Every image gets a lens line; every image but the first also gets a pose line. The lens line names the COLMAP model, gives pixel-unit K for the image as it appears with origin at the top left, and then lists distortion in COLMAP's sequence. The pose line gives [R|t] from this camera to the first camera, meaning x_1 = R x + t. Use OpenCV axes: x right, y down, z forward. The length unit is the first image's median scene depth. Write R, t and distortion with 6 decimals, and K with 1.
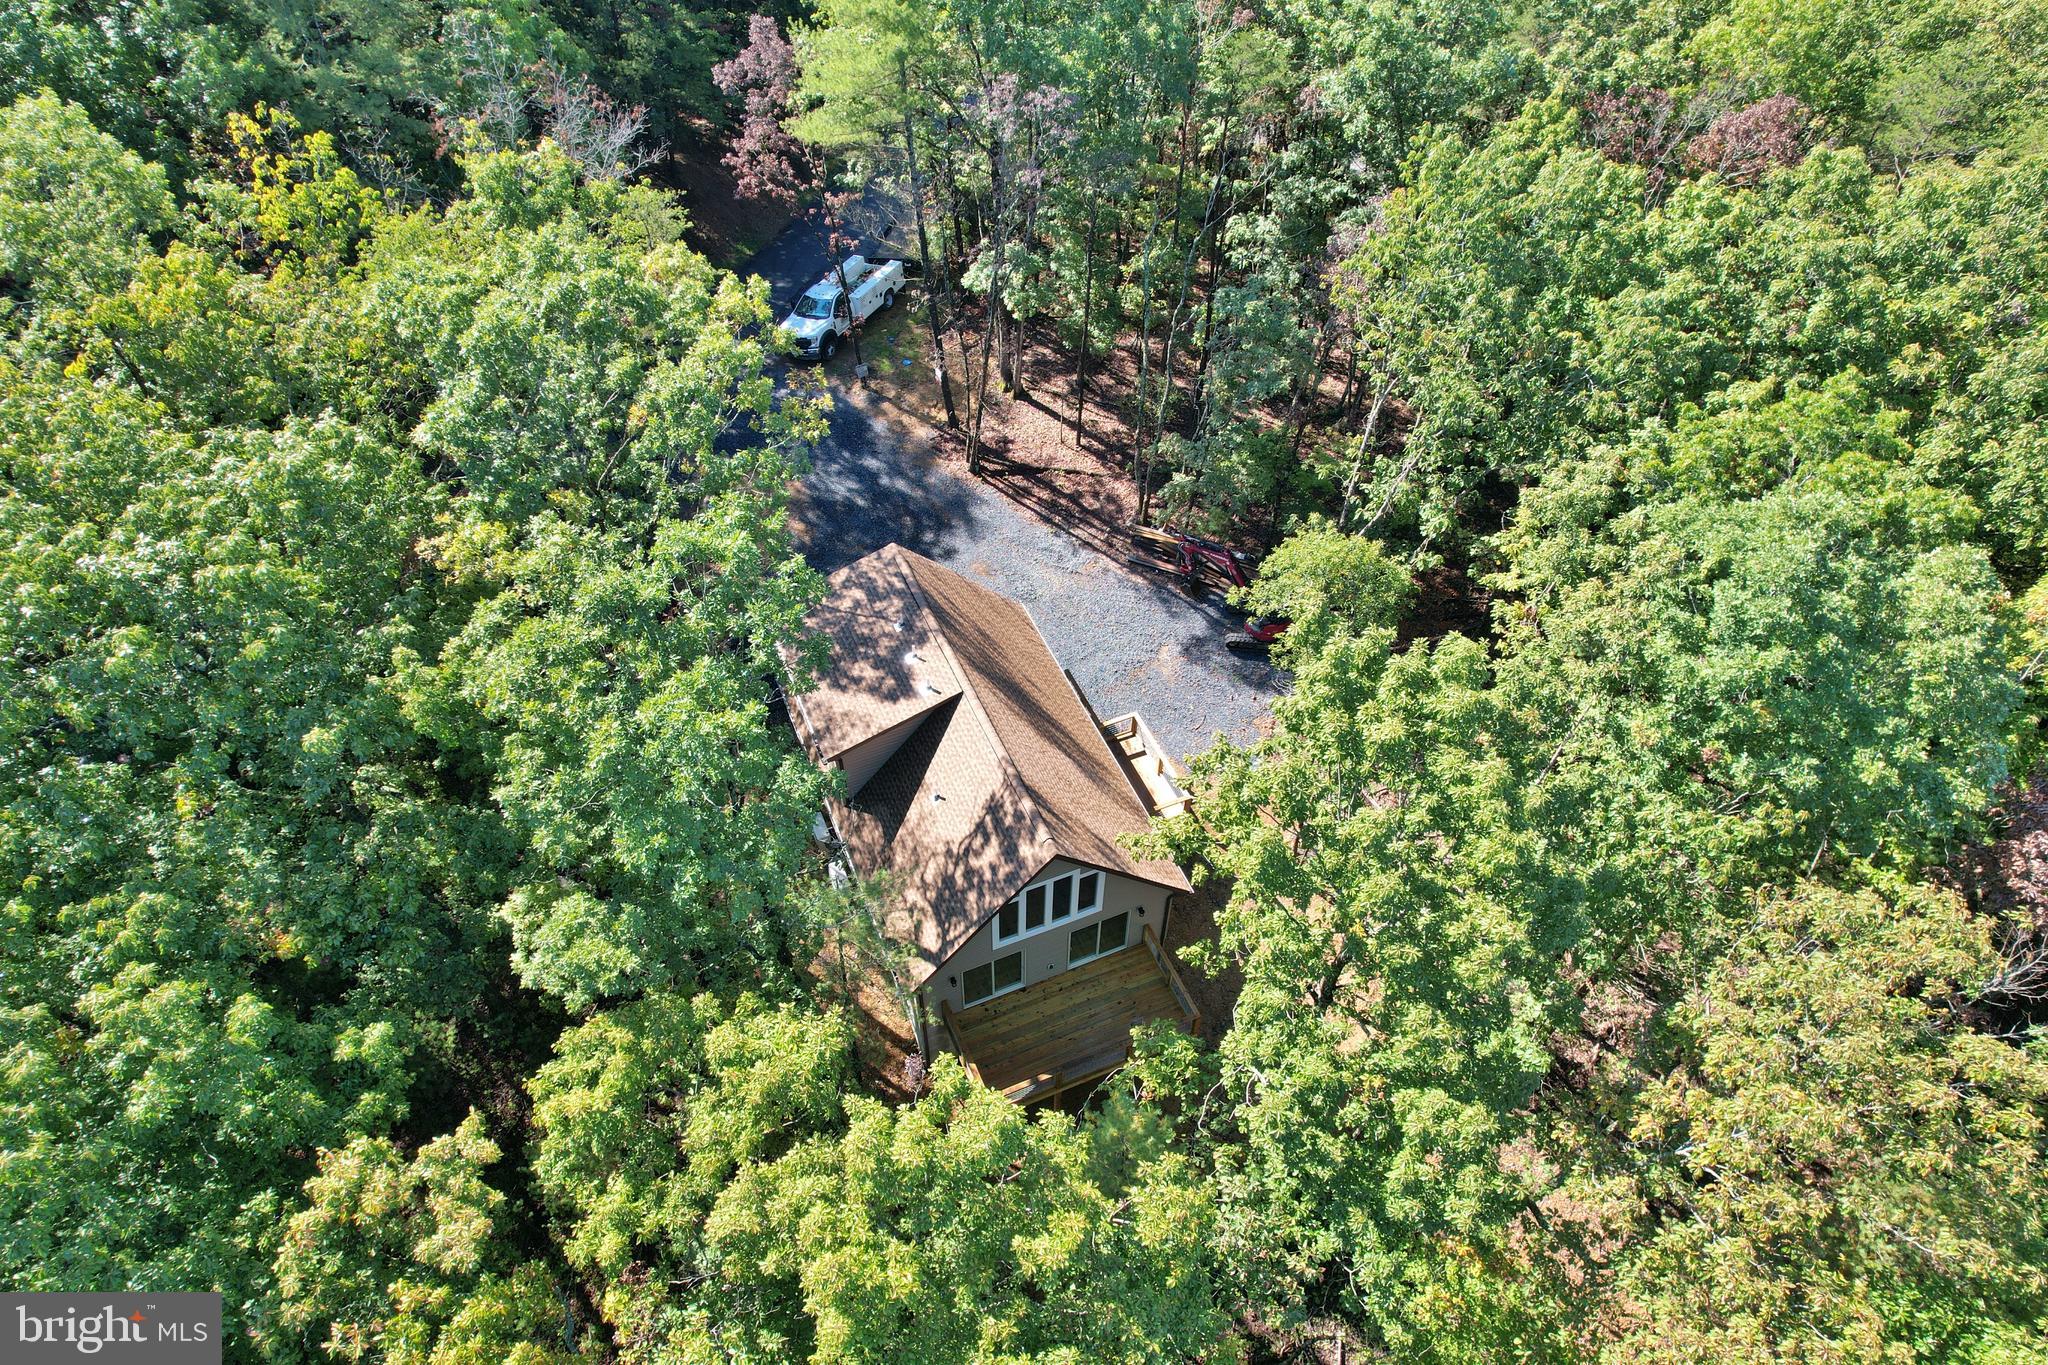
lens RADIAL K [[1304.5, 0, 1024.0], [0, 1304.5, 682.5], [0, 0, 1]] dist [-0.058887, 0.073195]
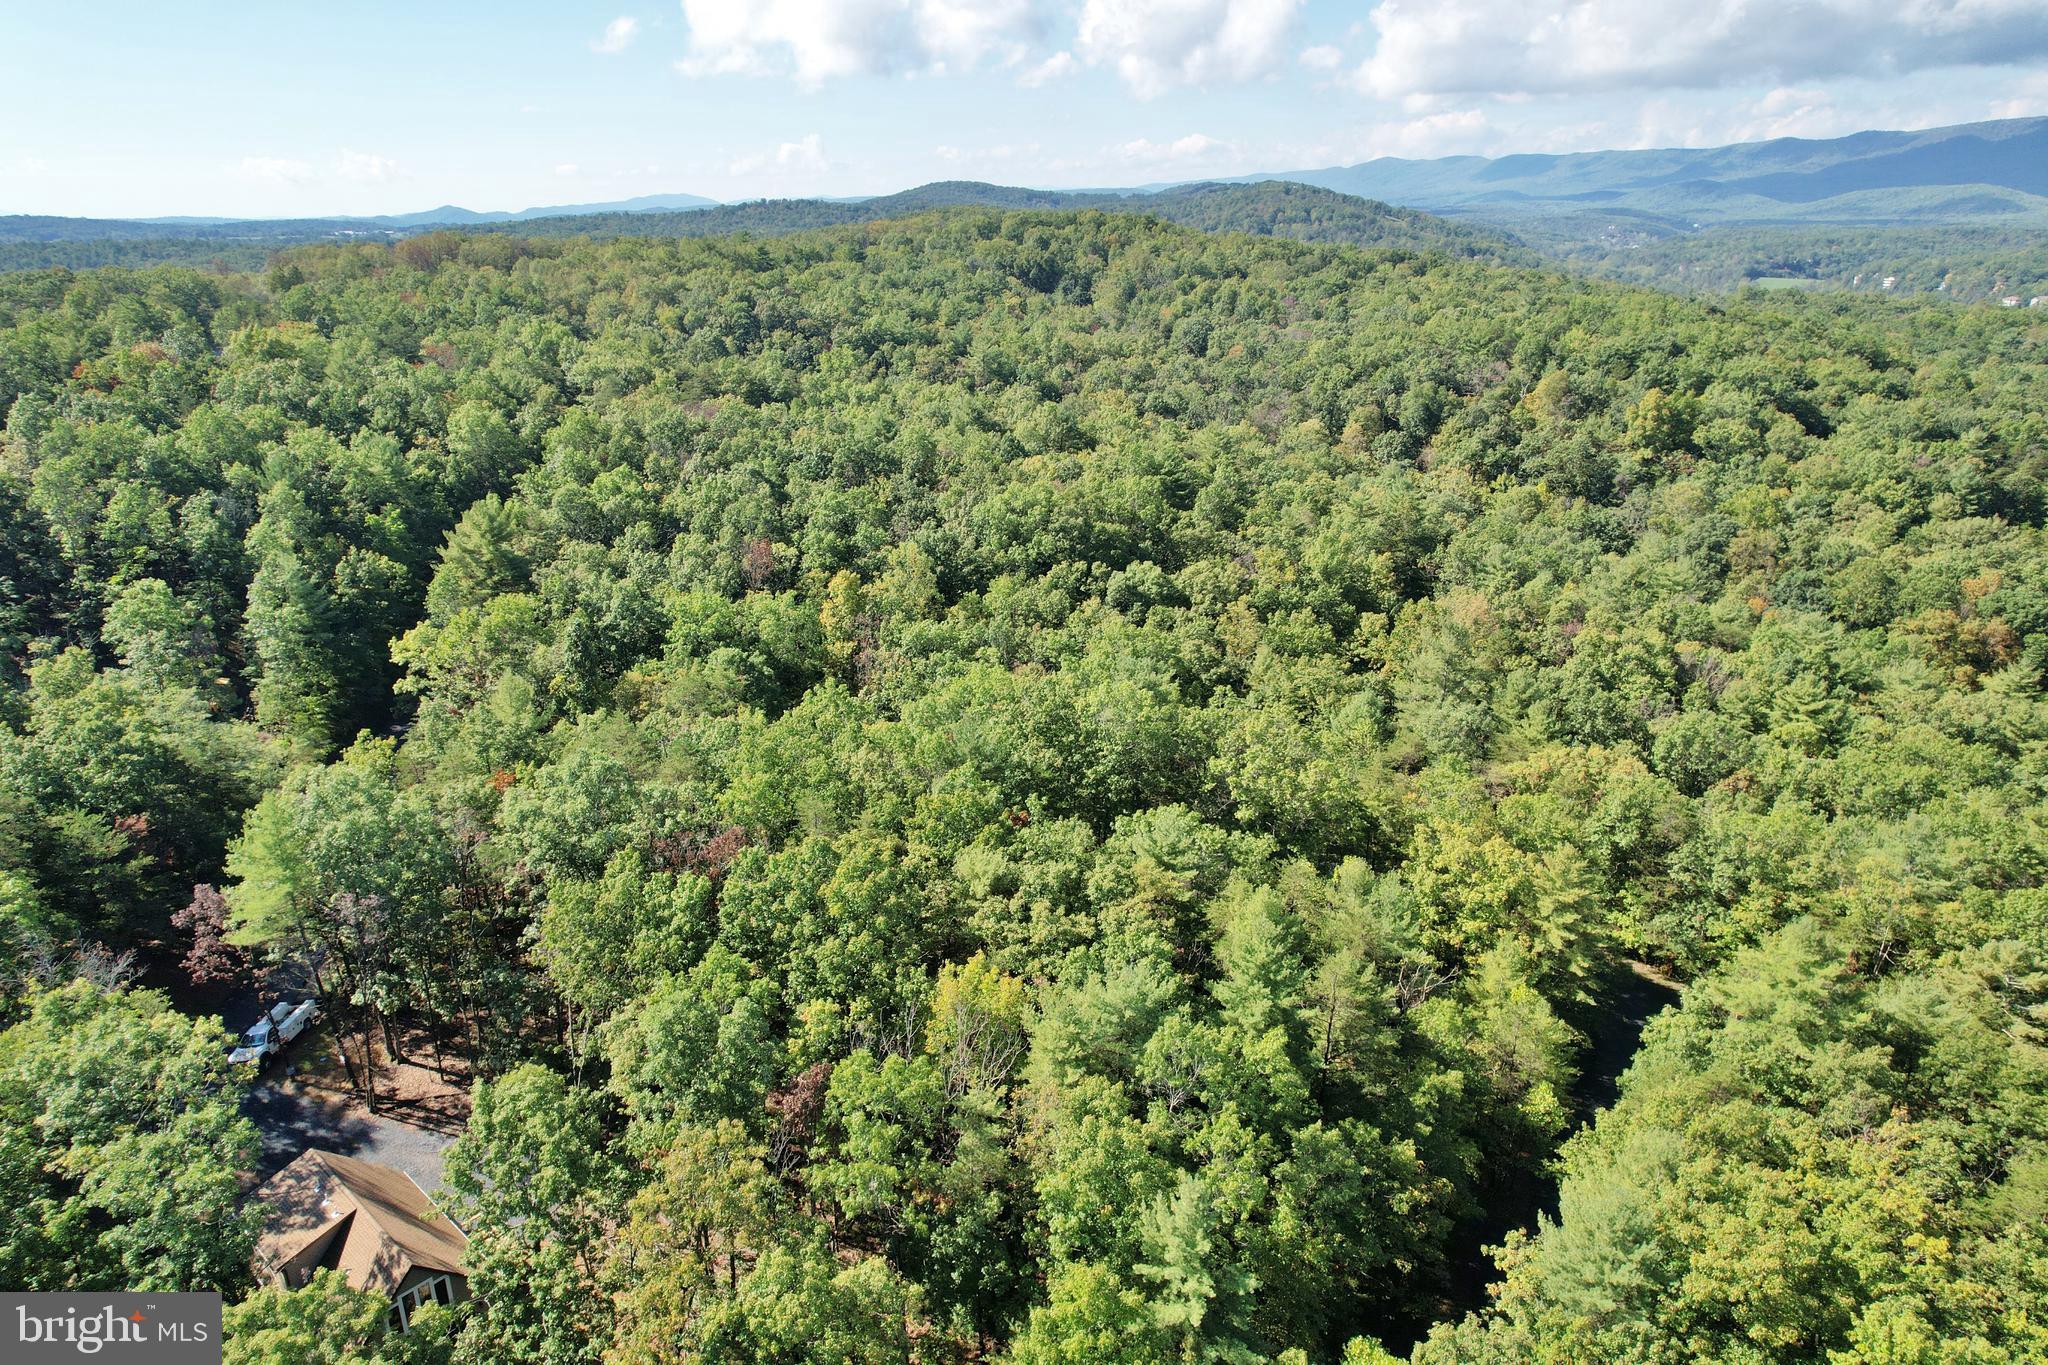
lens RADIAL K [[1308.1, 0, 1029.5], [0, 1308.1, 695.2], [0, 0, 1]] dist [-0.089216, 0.093075]
pose [[0.904593, -0.152162, 0.398194, 0.148711], [0.321098, 0.857619, -0.401728, 0.303804], [-0.280371, 0.491260, 0.824655, -0.819159]]
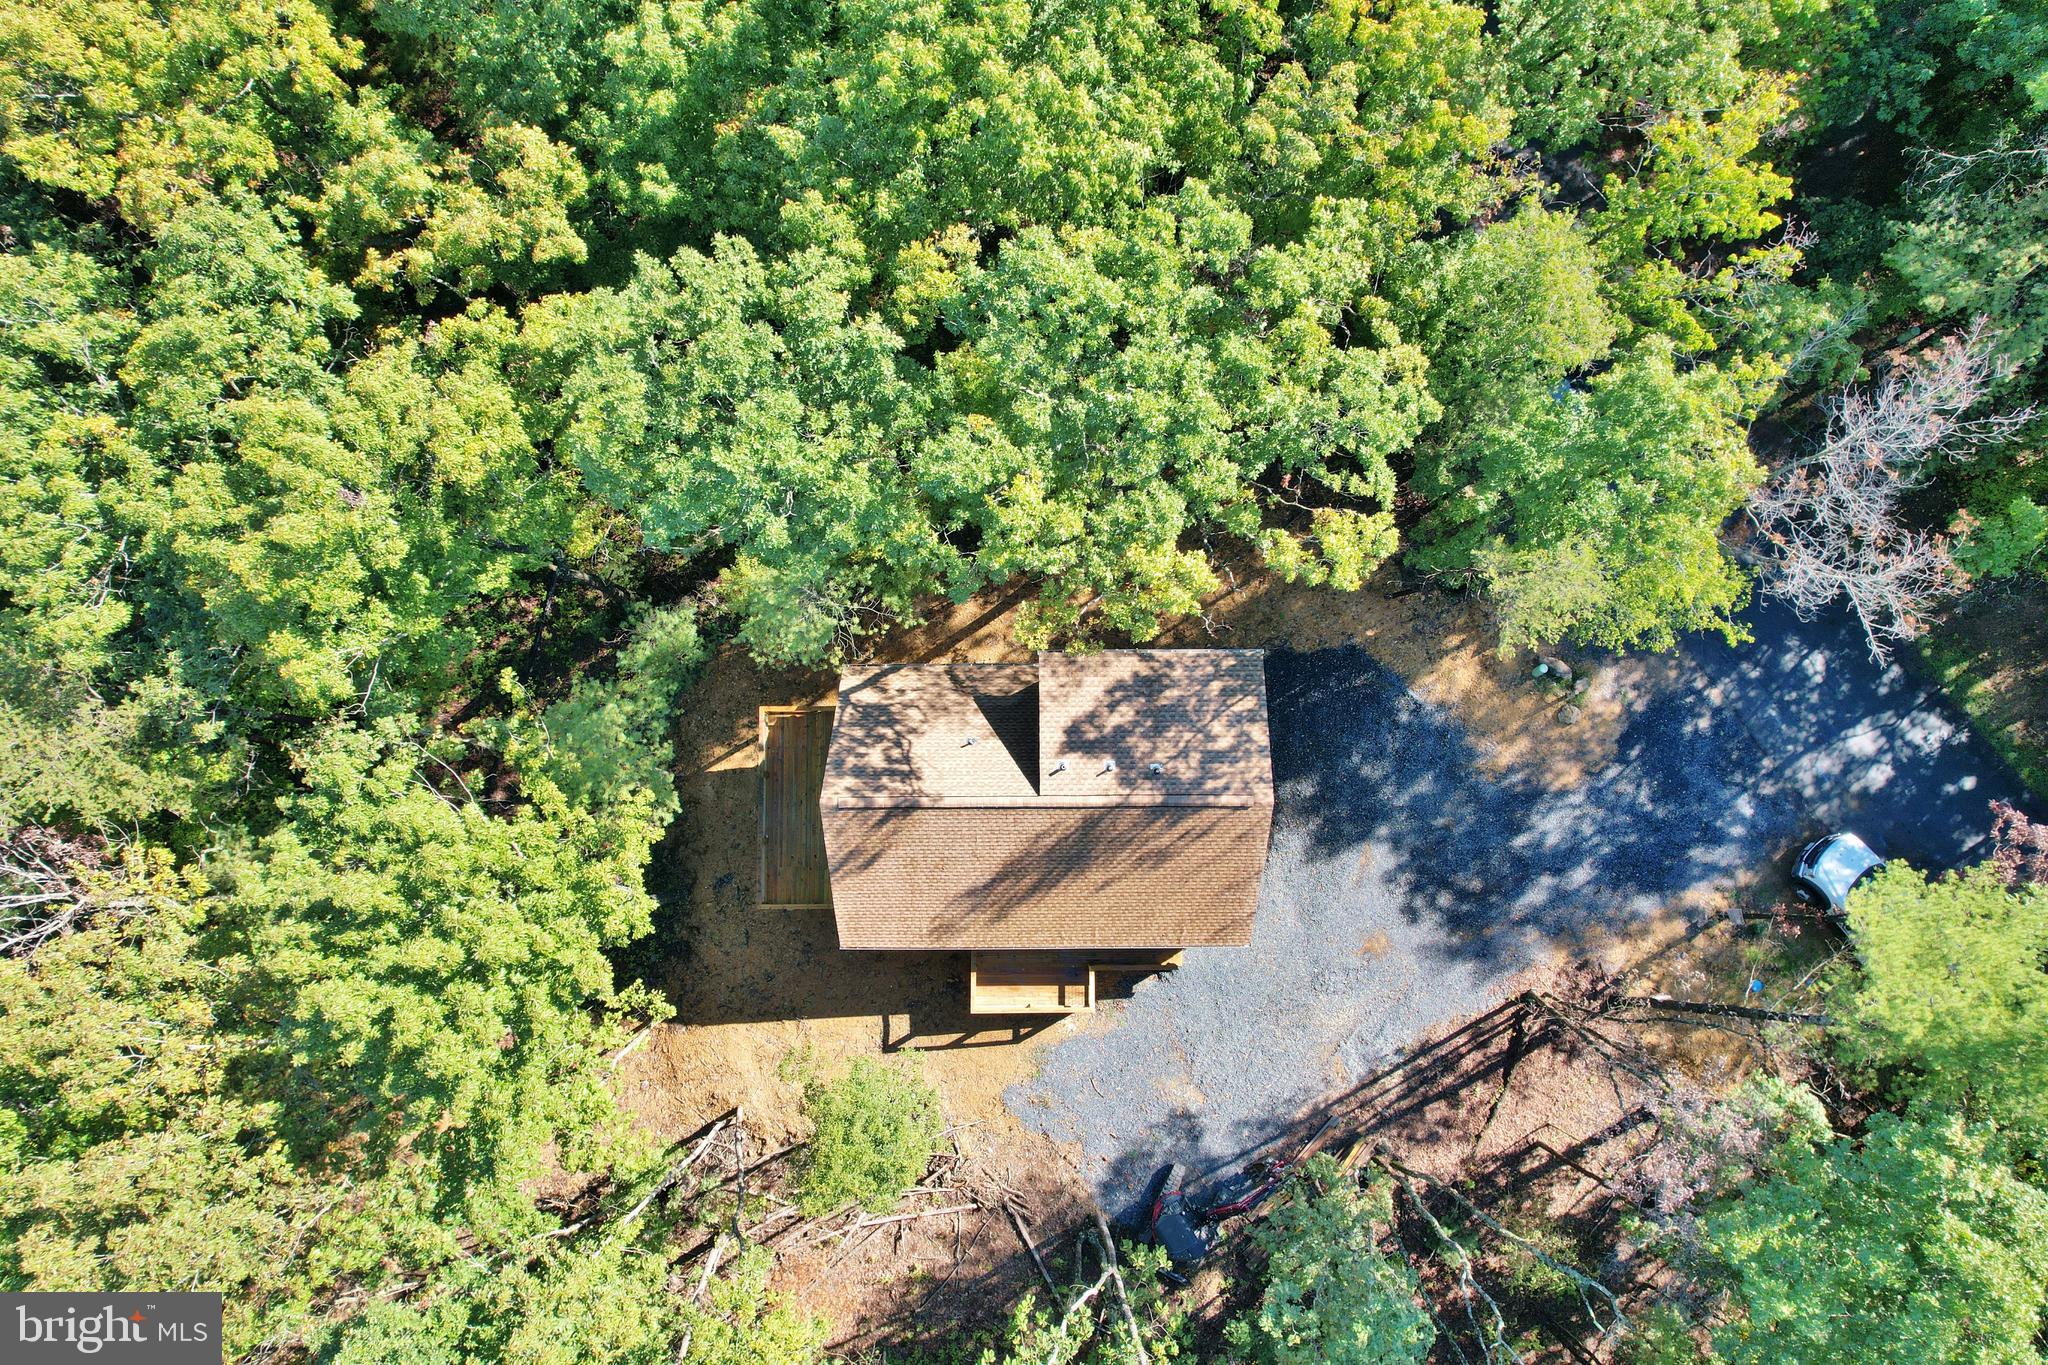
lens RADIAL K [[1304.5, 0, 1024.0], [0, 1304.5, 682.5], [0, 0, 1]] dist [-0.058887, 0.073195]
pose [[-0.384505, 0.918148, -0.095711, -0.018552], [-0.682422, -0.212893, 0.699269, -0.477737], [0.621655, 0.334188, 0.708423, 0.190736]]
